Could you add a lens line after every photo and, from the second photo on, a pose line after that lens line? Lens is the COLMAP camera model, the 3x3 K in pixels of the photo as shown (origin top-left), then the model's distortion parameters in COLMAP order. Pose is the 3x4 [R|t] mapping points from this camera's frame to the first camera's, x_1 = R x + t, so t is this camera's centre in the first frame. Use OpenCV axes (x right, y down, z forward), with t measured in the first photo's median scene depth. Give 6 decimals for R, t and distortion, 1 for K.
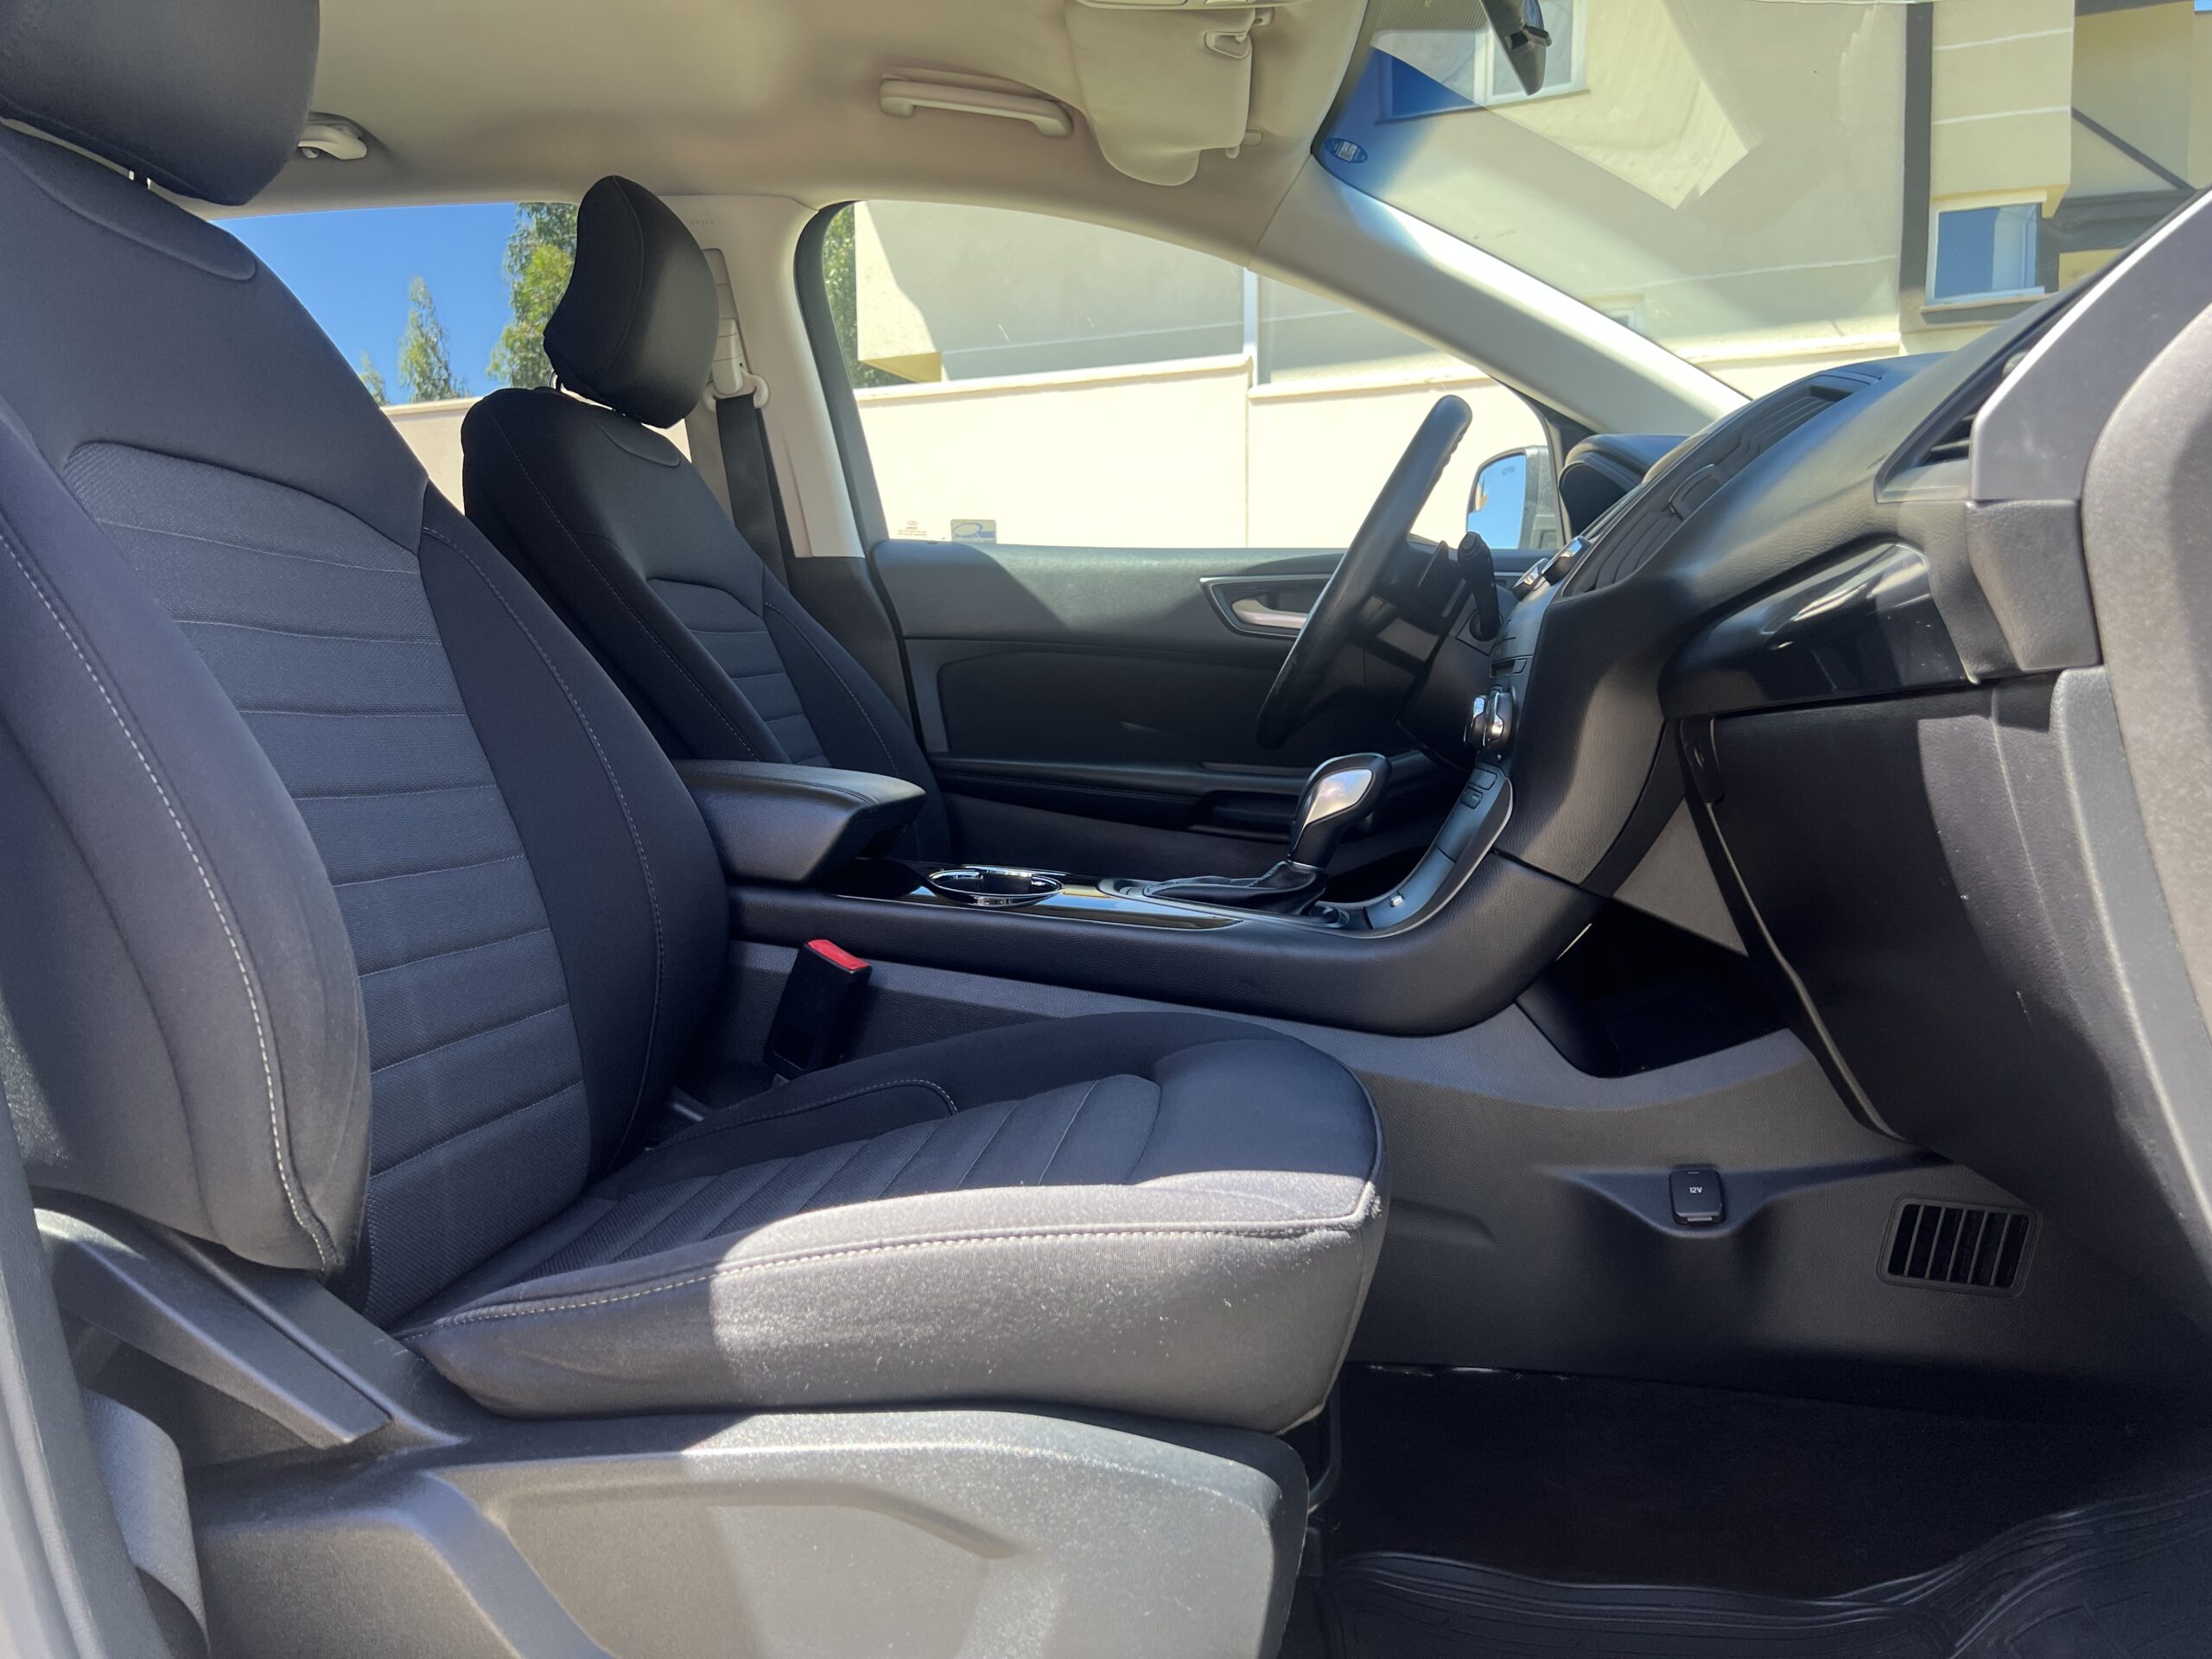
lens RADIAL K [[1690.5, 0, 1105.0], [0, 1690.5, 837.0], [0, 0, 1]] dist [0.043747, -0.055362]
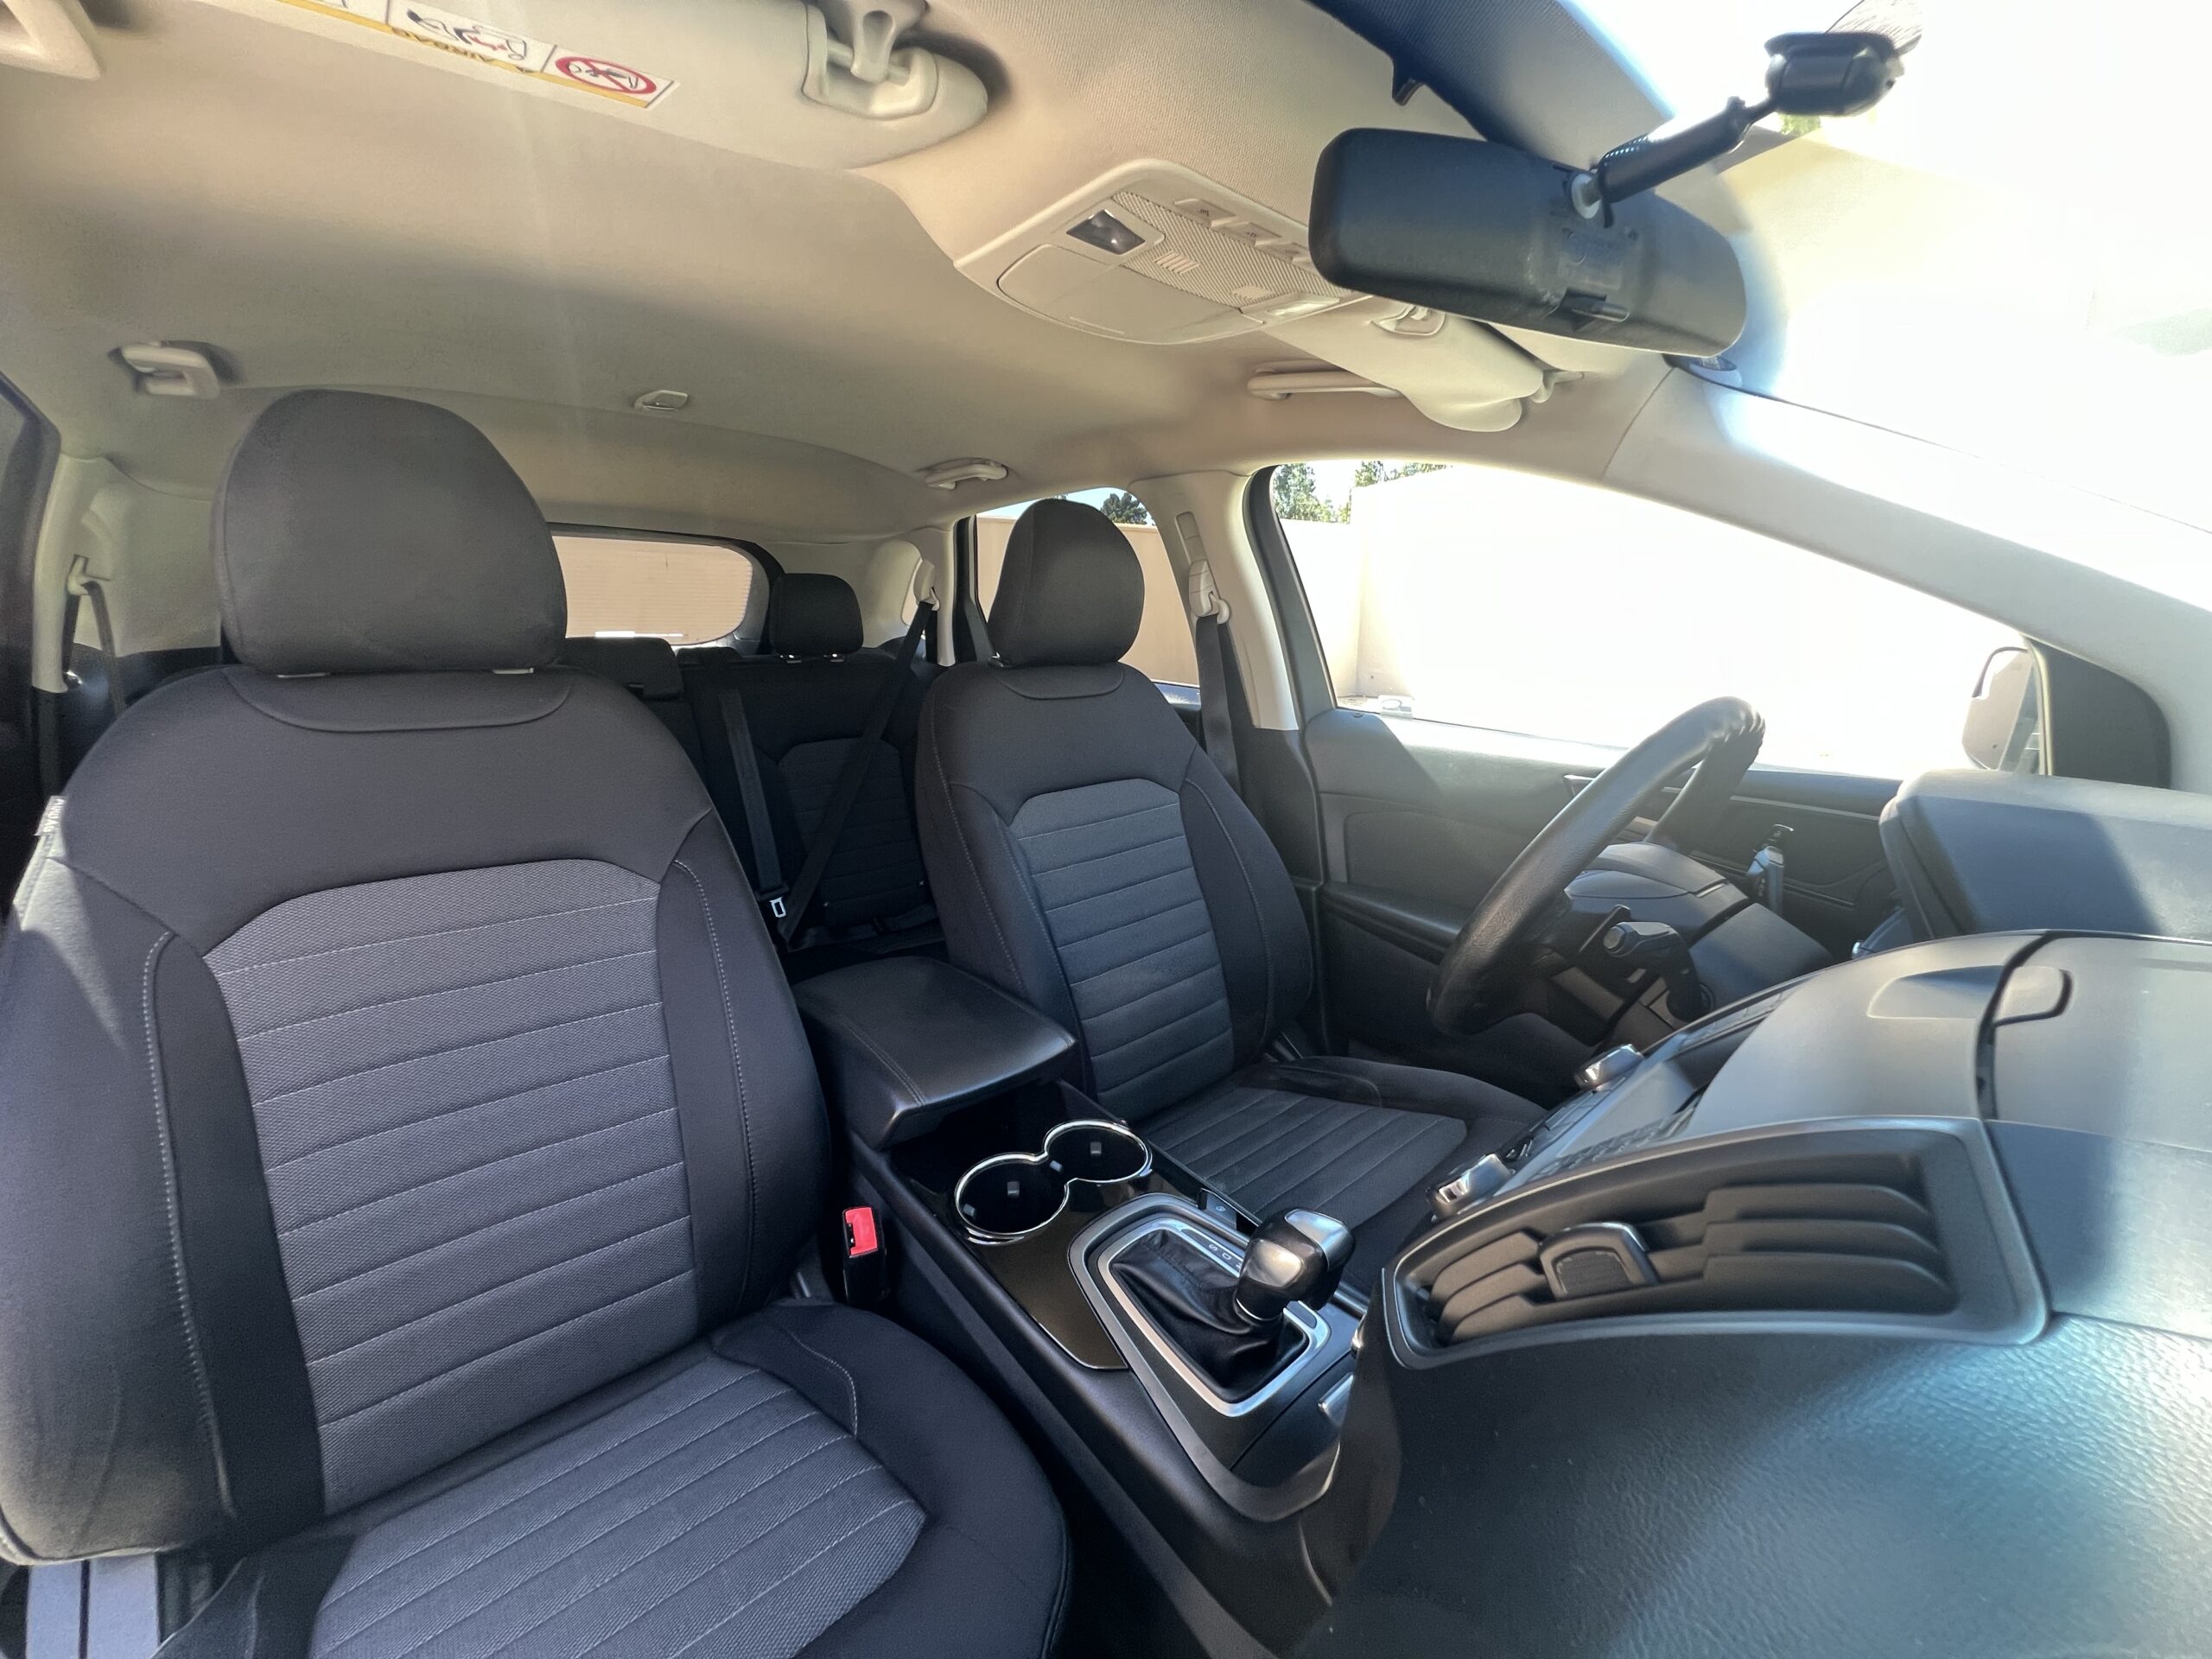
lens RADIAL K [[887.6, 0, 1106.2], [0, 887.6, 824.1], [0, 0, 1]] dist [0.001520, 0.000018]
pose [[0.735838, 0.144749, -0.661506, 0.247826], [-0.044545, 0.985117, 0.166010, -0.230847], [0.675691, -0.092690, 0.731335, 0.442929]]
